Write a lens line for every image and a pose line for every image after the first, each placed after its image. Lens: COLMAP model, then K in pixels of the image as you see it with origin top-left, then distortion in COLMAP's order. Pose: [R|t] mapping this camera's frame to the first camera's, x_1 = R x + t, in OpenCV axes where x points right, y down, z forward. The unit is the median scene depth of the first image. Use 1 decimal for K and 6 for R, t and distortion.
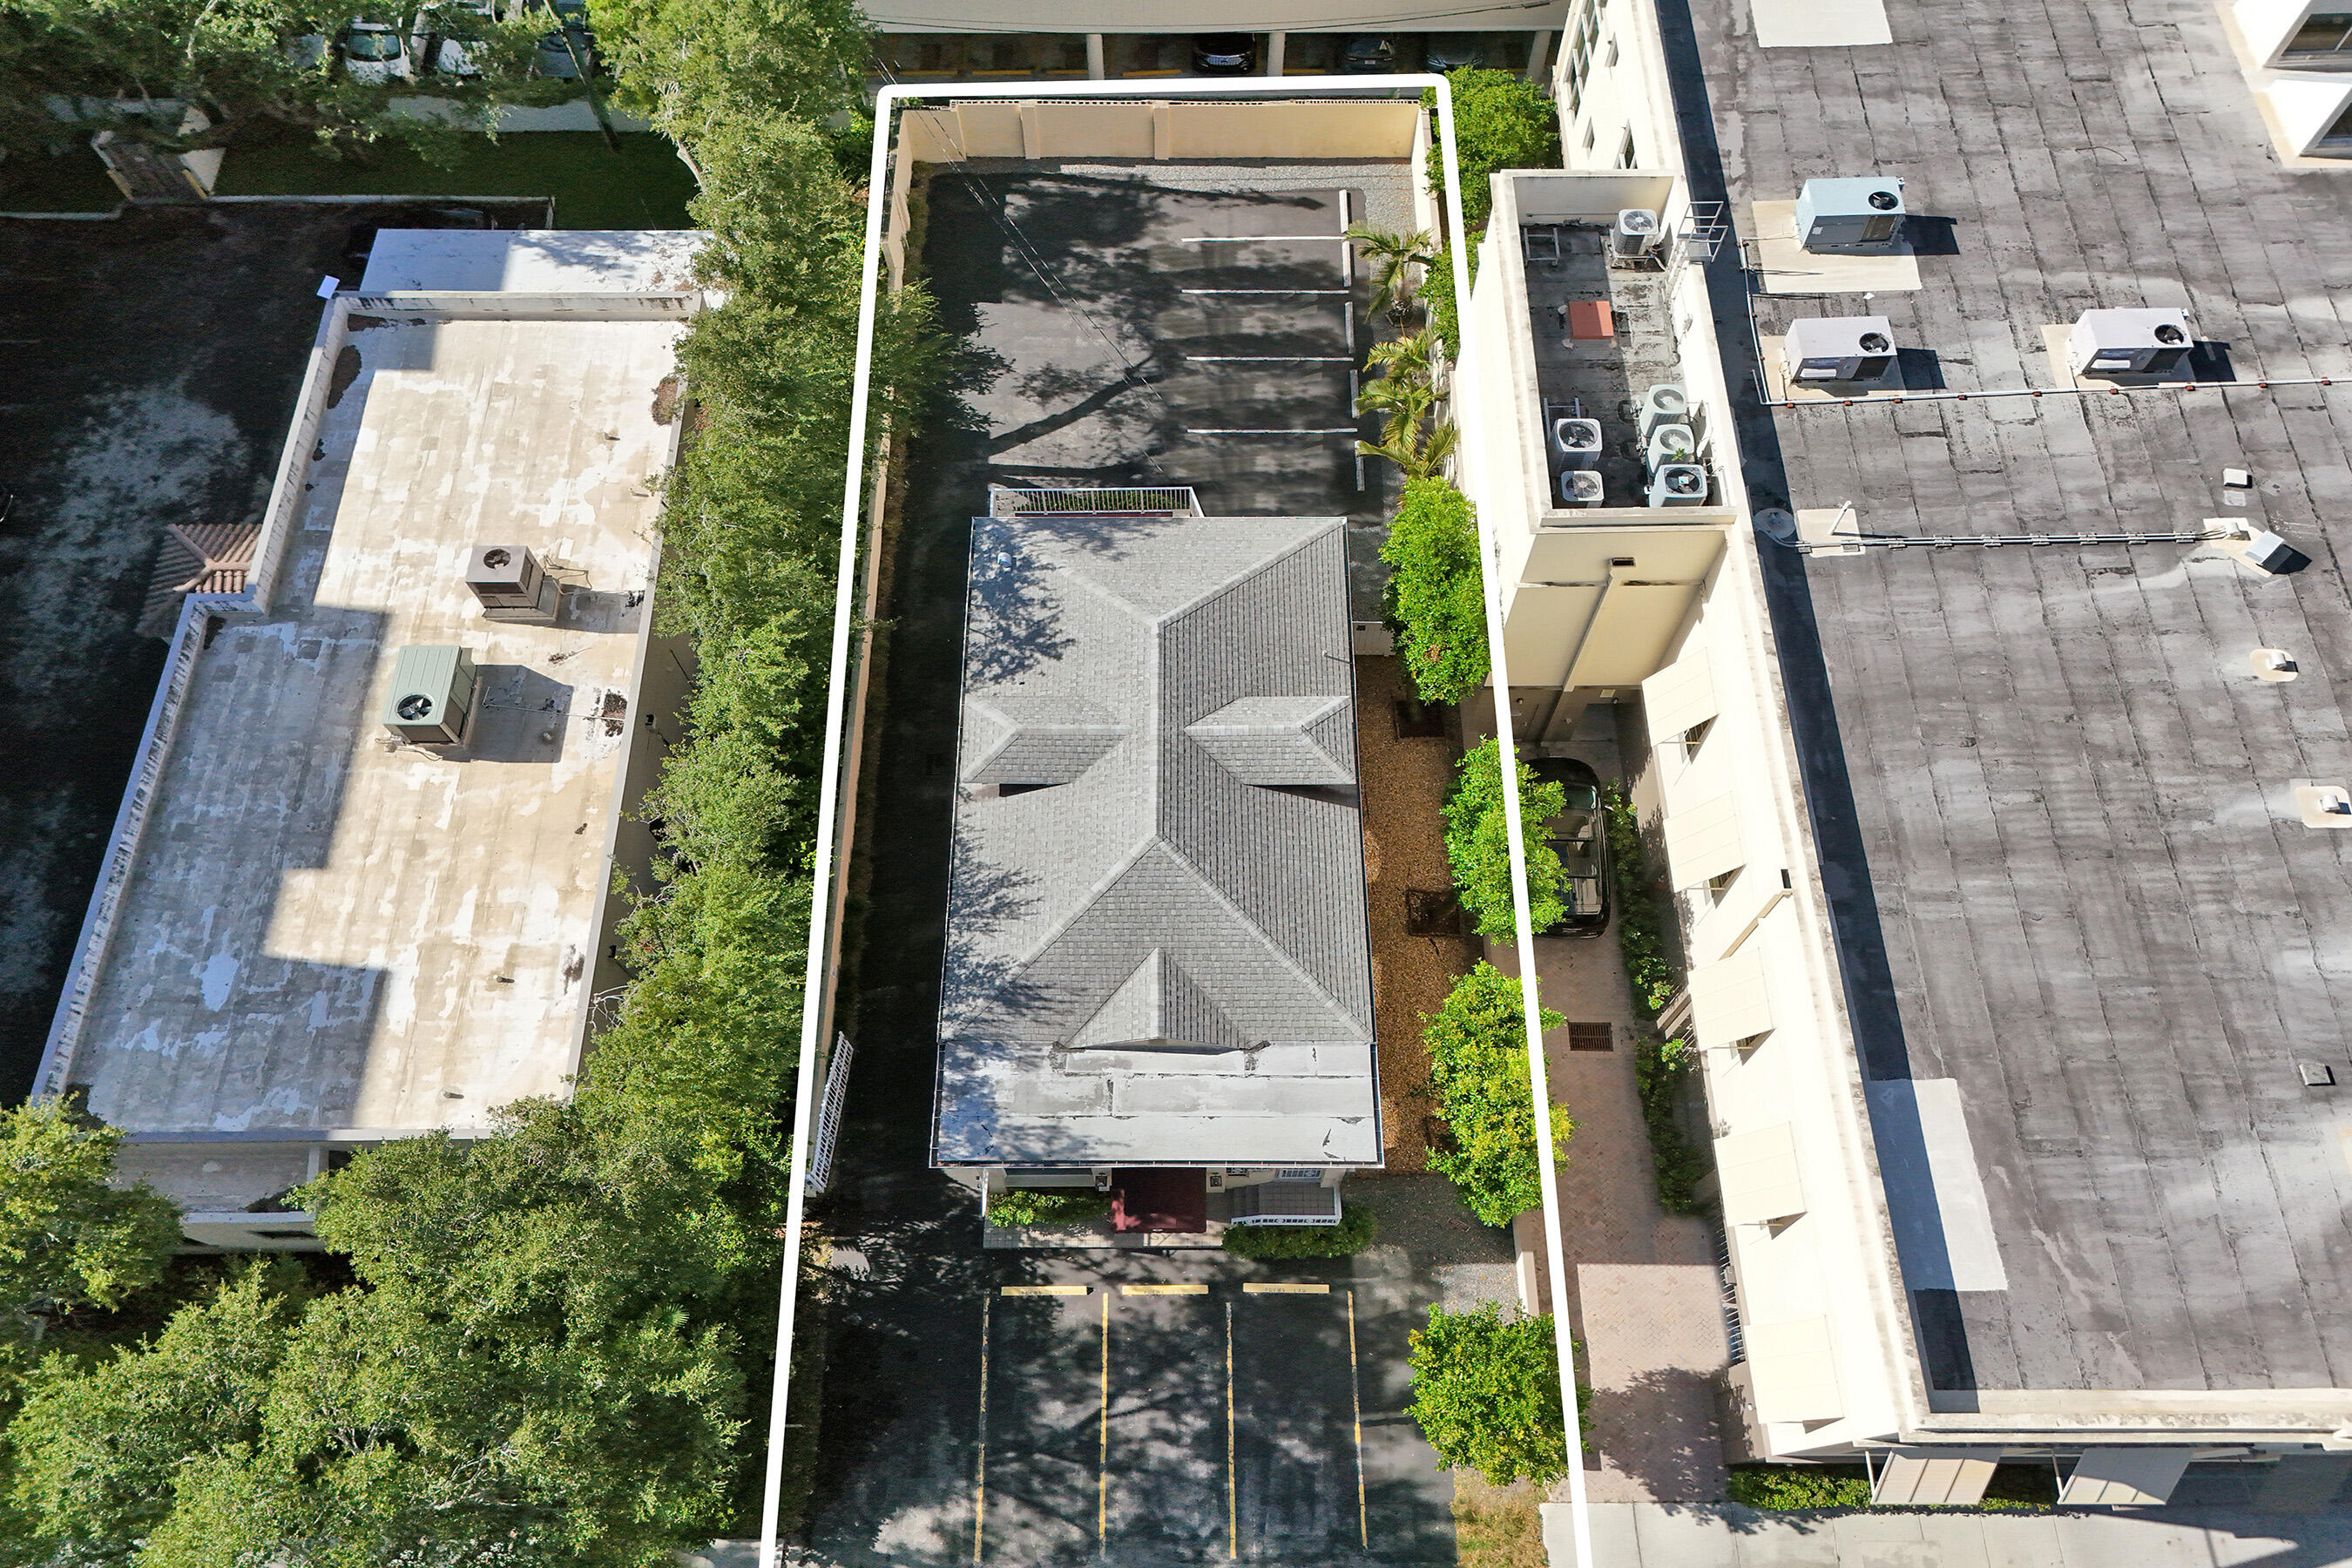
lens RADIAL K [[1565.2, 0, 1182.9], [0, 1565.2, 797.0], [0, 0, 1]] dist [0.065012, -0.048265]
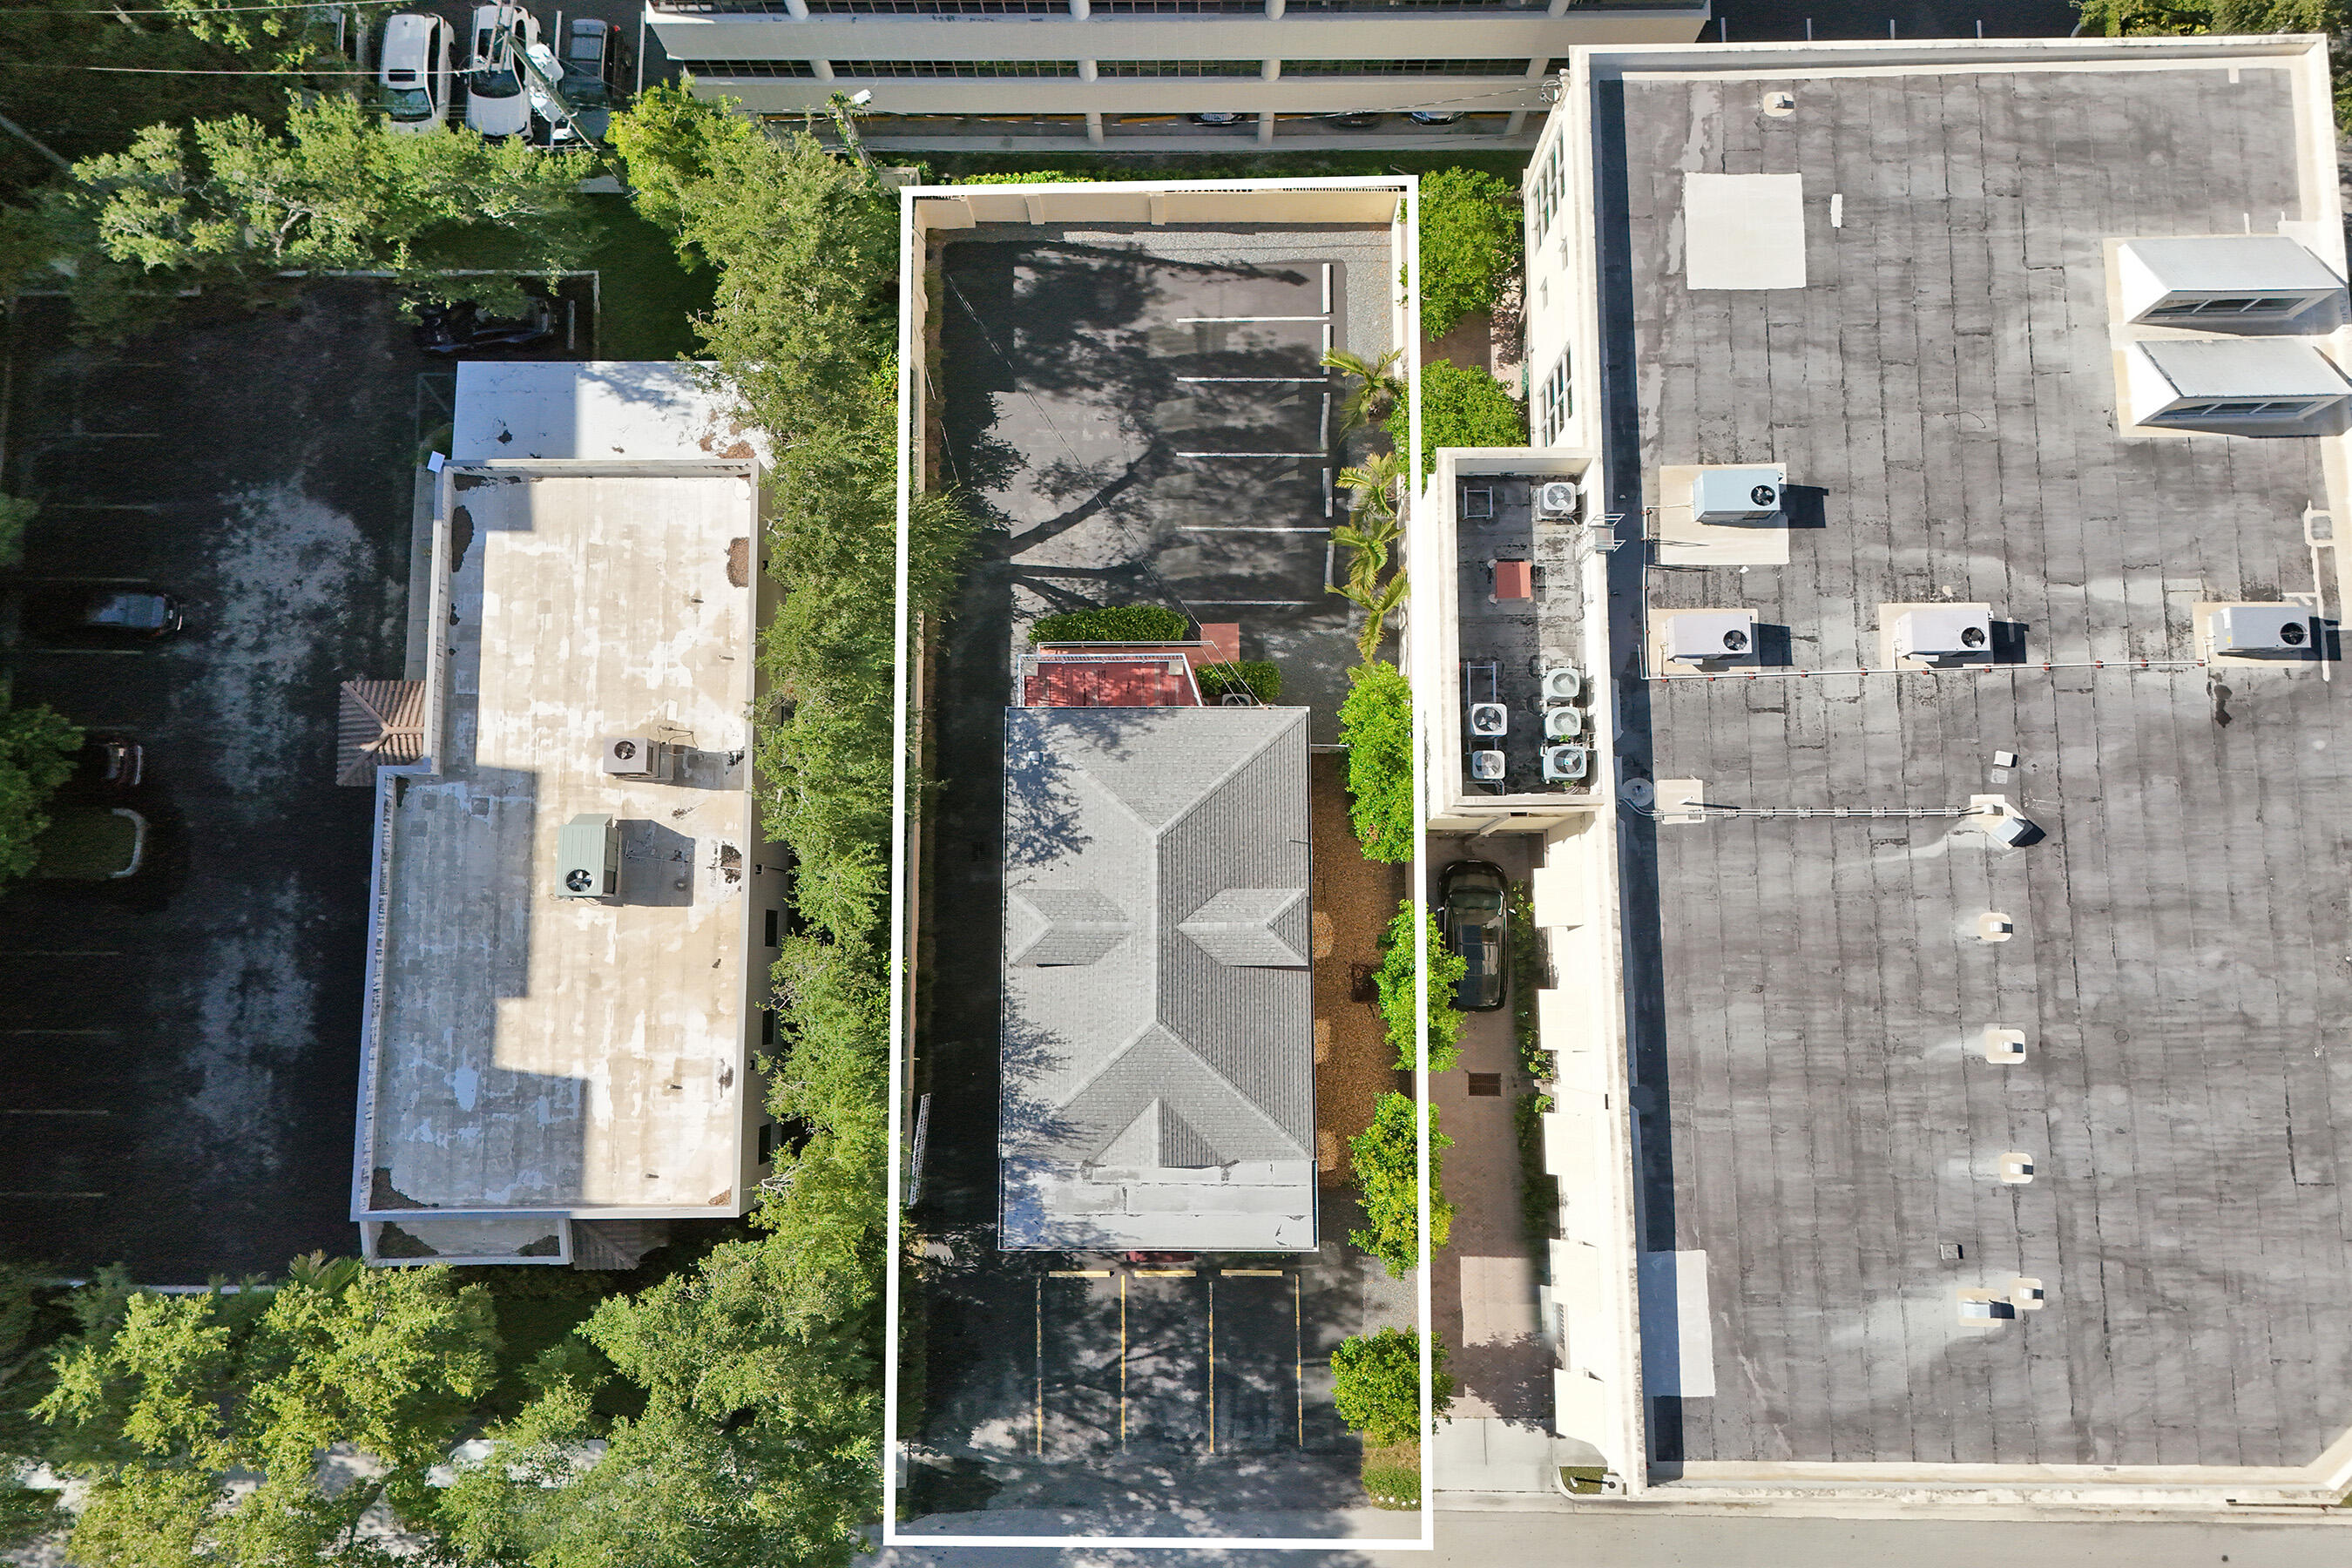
lens RADIAL K [[1565.2, 0, 1182.9], [0, 1565.2, 797.0], [0, 0, 1]] dist [0.065012, -0.048265]
pose [[0.999994, -0.000771, -0.003439, 0.009795], [0.001825, 0.948050, 0.318117, -0.540262], [0.003015, -0.318121, 0.948045, -0.196138]]
